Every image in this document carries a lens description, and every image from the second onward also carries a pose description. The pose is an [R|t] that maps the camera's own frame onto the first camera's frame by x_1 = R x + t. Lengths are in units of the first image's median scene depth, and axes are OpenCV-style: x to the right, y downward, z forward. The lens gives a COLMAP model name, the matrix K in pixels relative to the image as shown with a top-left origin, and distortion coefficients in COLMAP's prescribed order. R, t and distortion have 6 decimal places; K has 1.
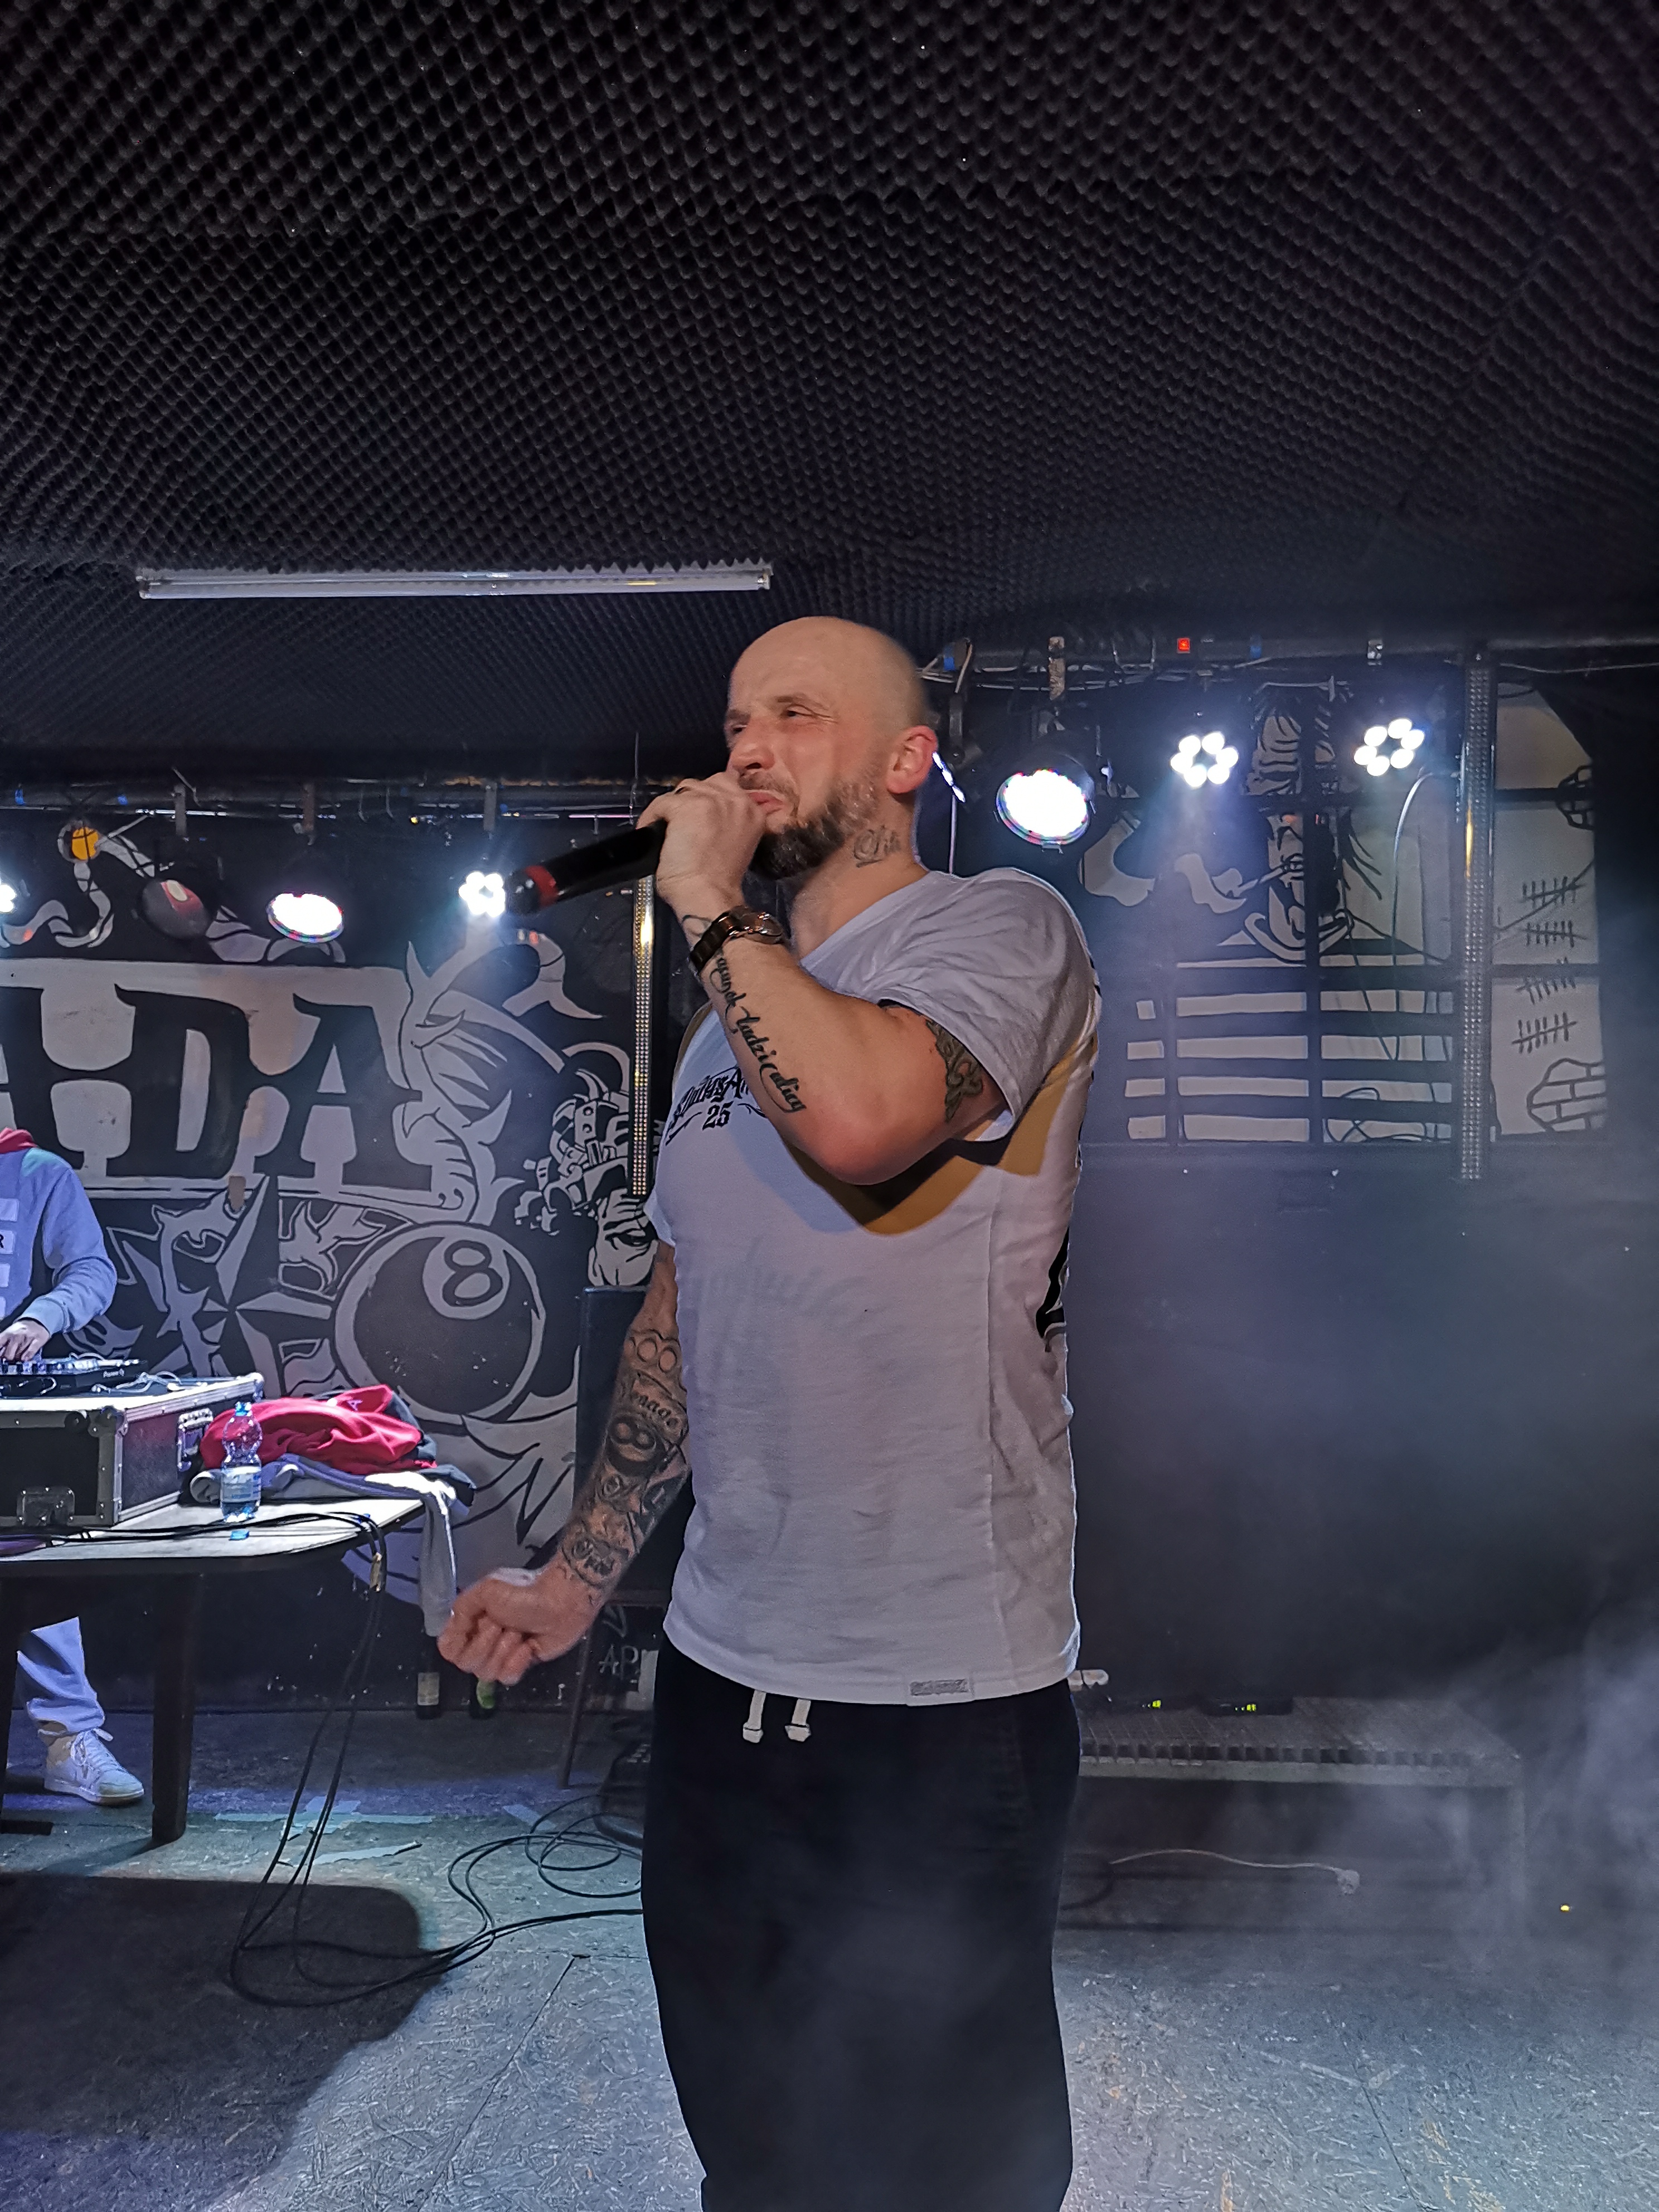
lens RADIAL K [[1722.3, 0, 836.0], [0, 1722.3, 1100.5], [0, 0, 1]] dist [0.092900, -0.121781]
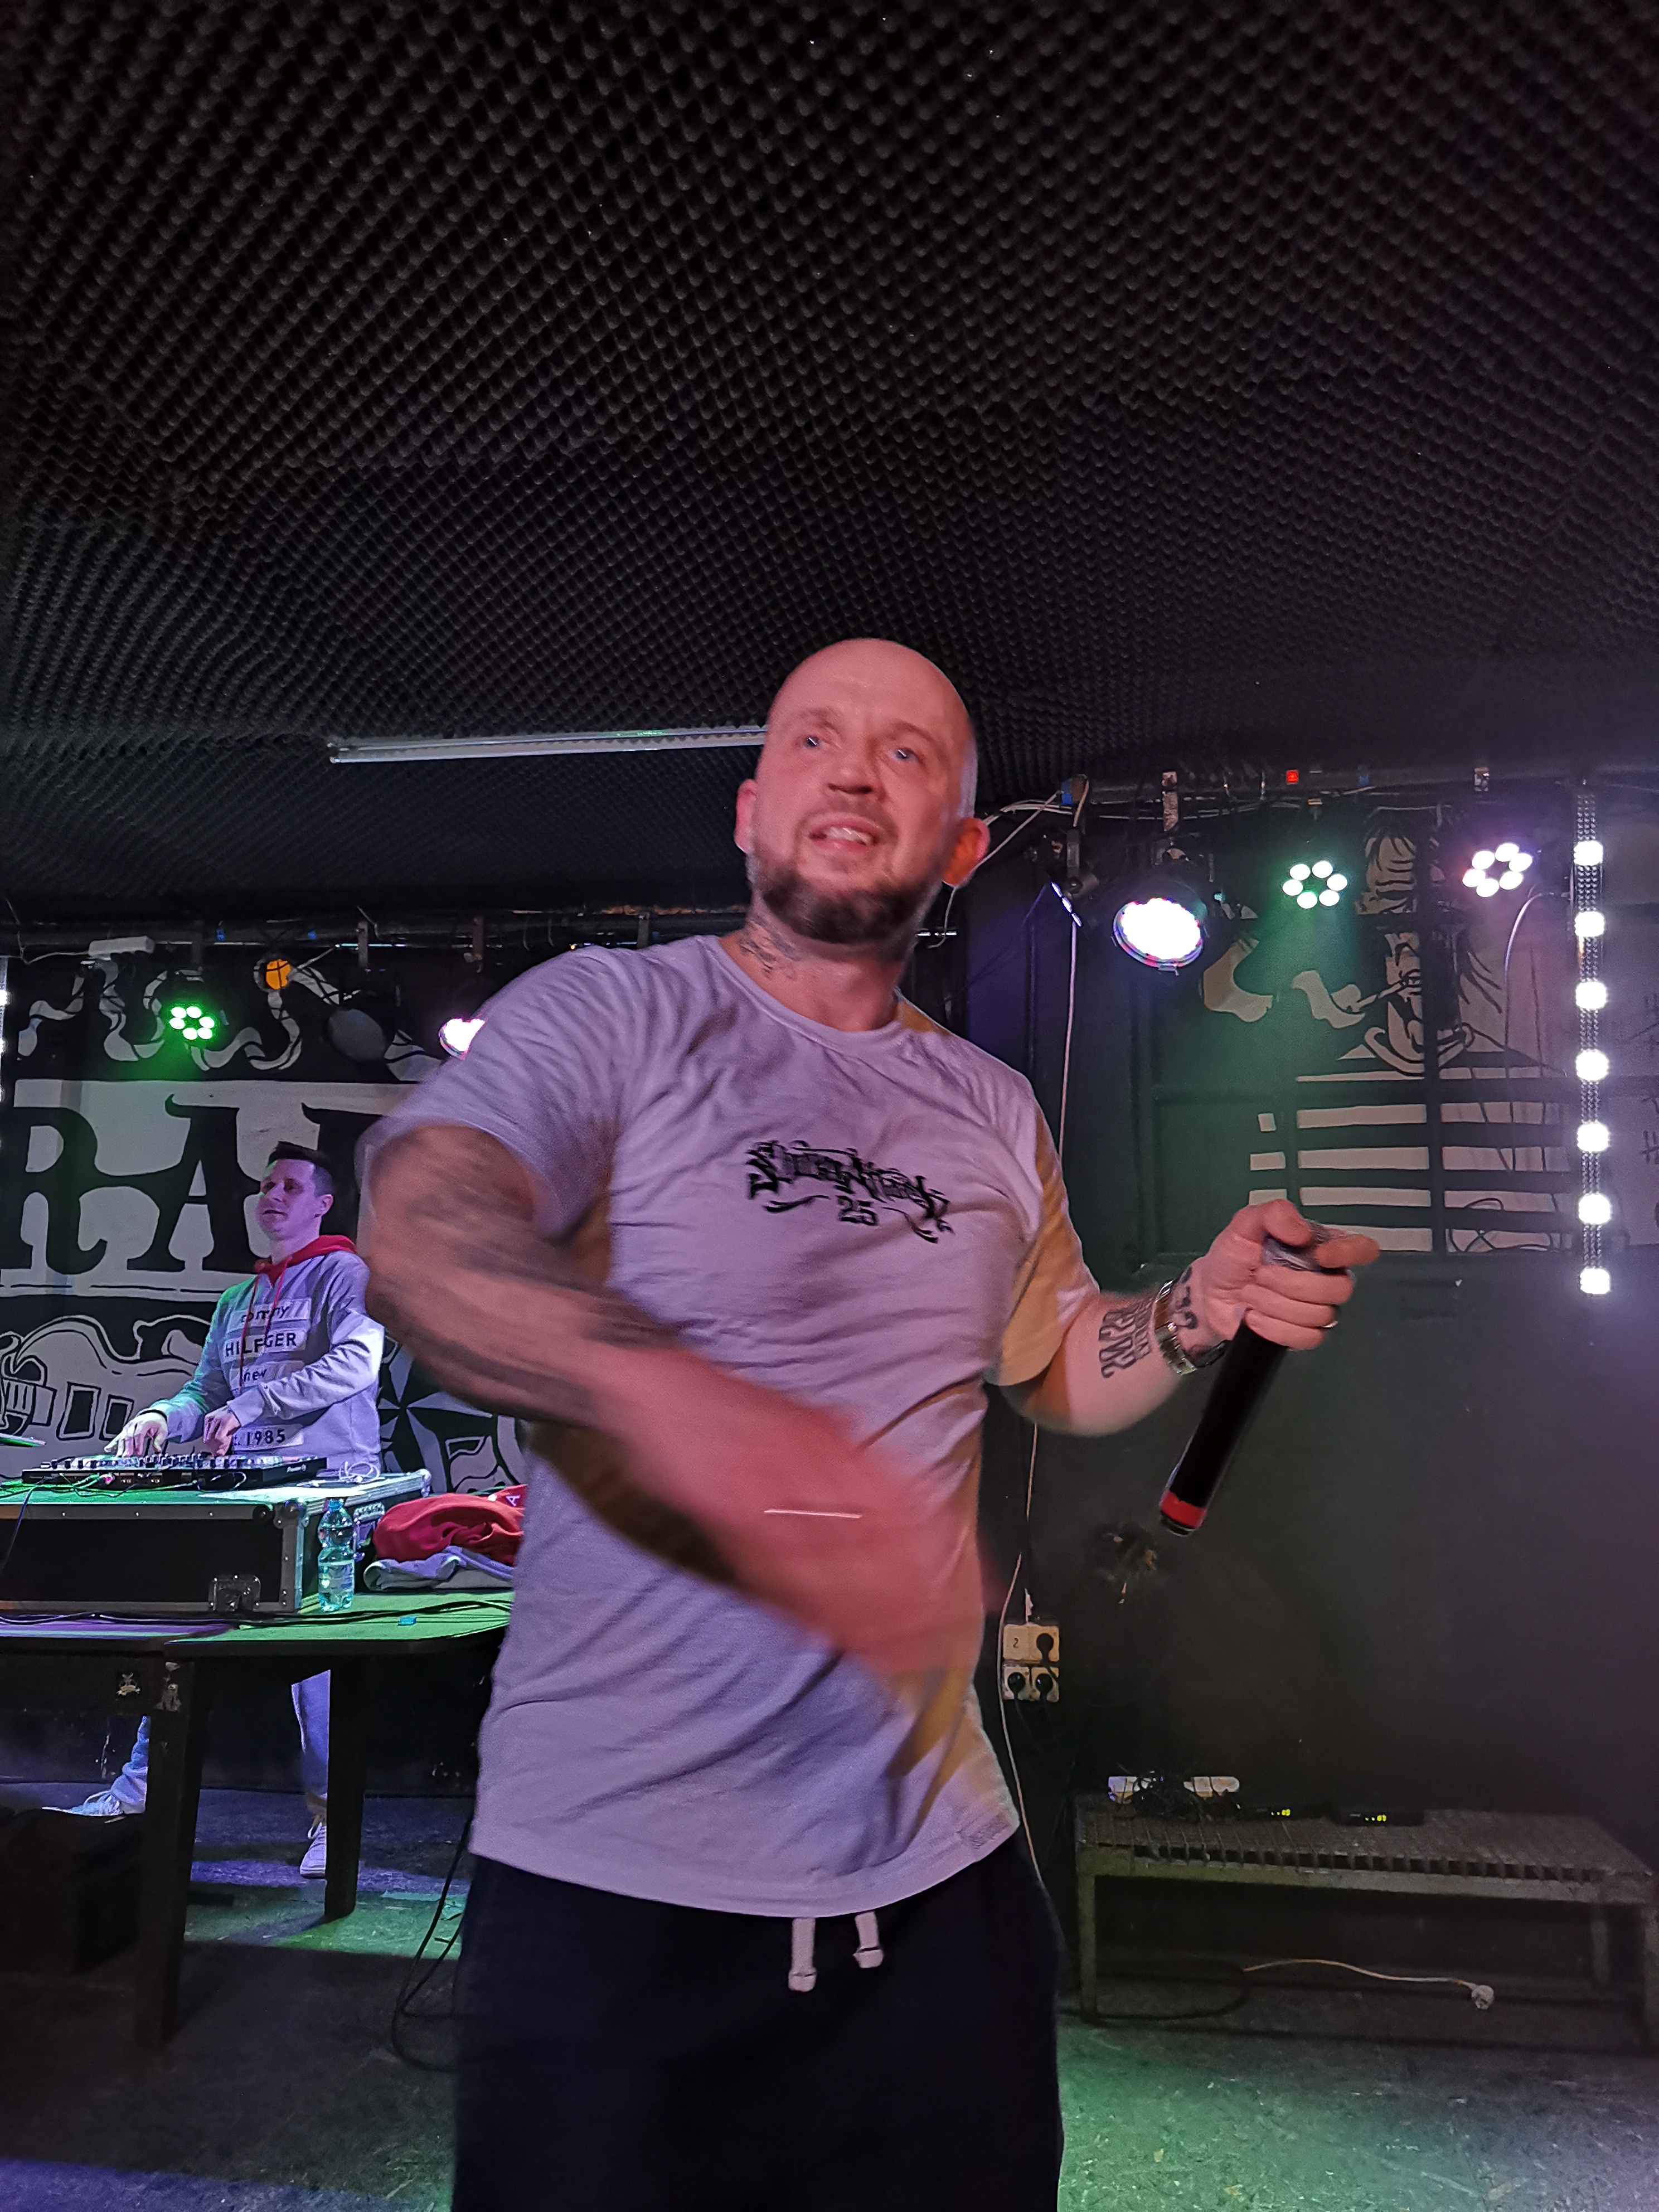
lens RADIAL K [[1714.9, 0, 835.3], [0, 1714.9, 1104.7], [0, 0, 1]] dist [0.109396, -0.135778]
pose [[0.995785, -0.008997, -0.091278, 0.019939], [0.004216, 0.998615, -0.052439, -0.011680], [0.091624, 0.051833, 0.994444, -0.053963]]
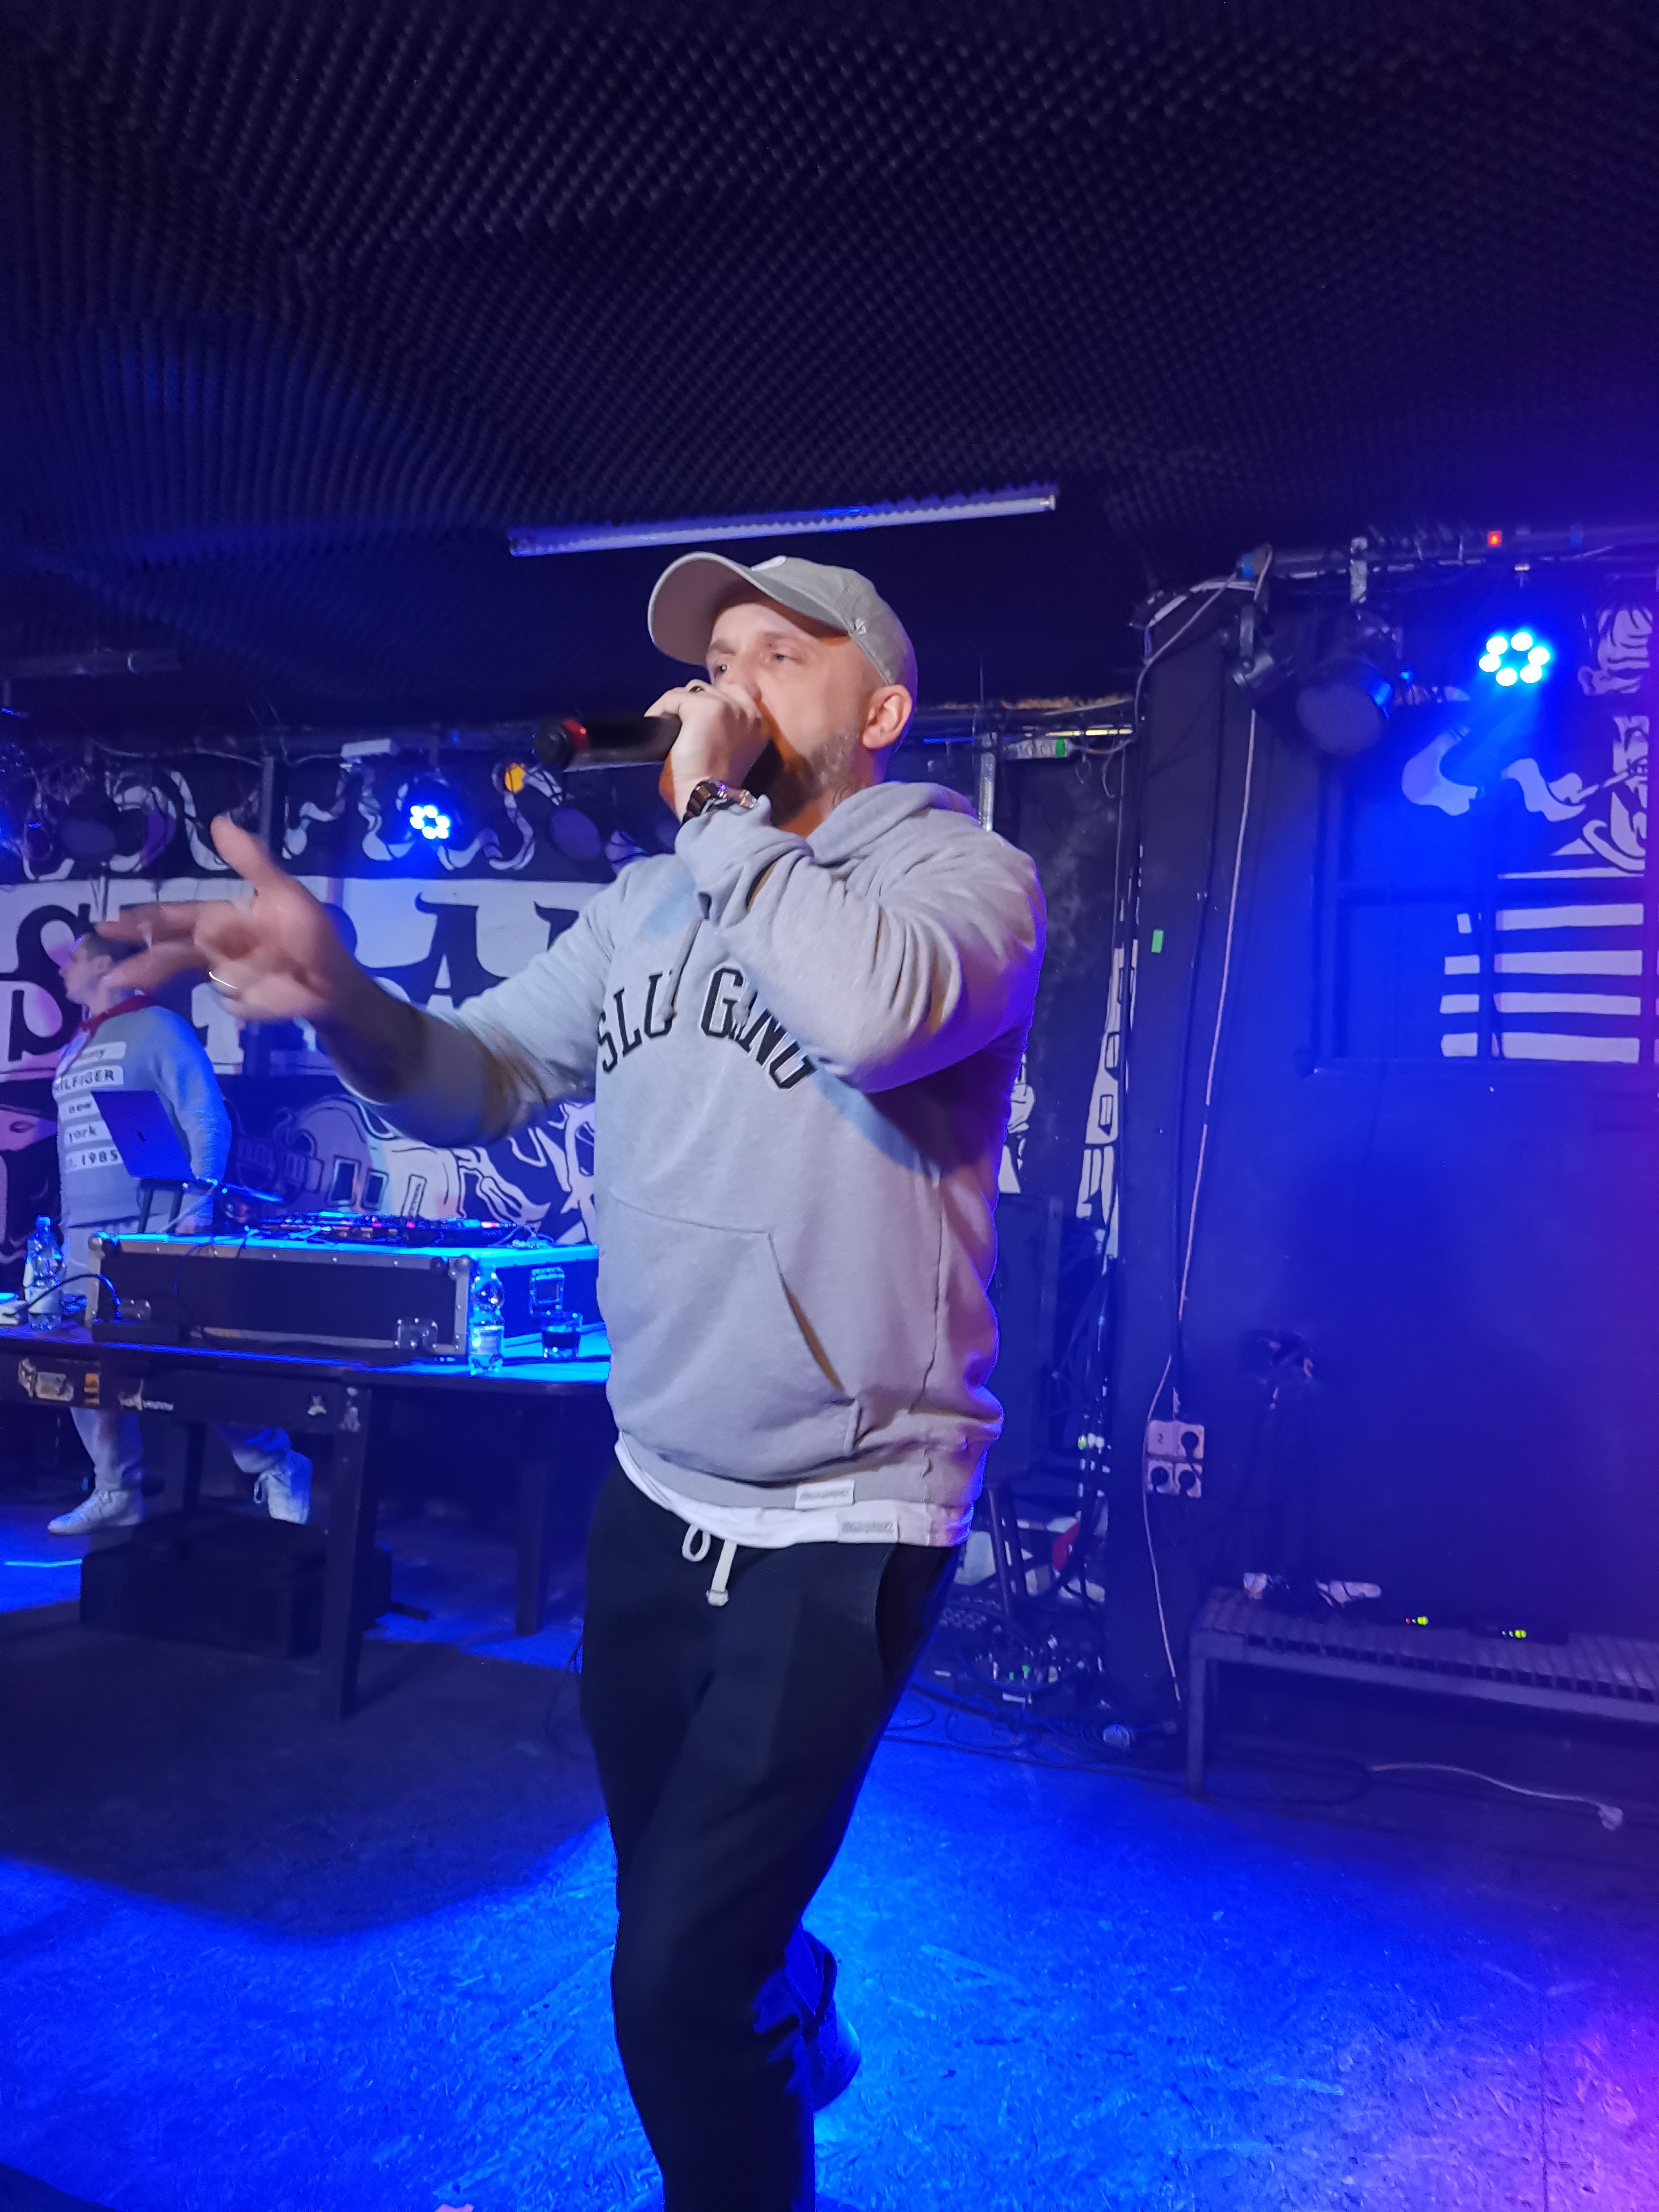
lens RADIAL K [[1722.3, 0, 836.0], [0, 1722.3, 1100.5], [0, 0, 1]] dist [0.092900, -0.121781]
pose [[0.959347, 0.033121, -0.280280, 0.135547], [-0.022462, 0.998900, 0.041158, 0.016799], [0.281335, -0.033189, 0.959035, -0.040867]]
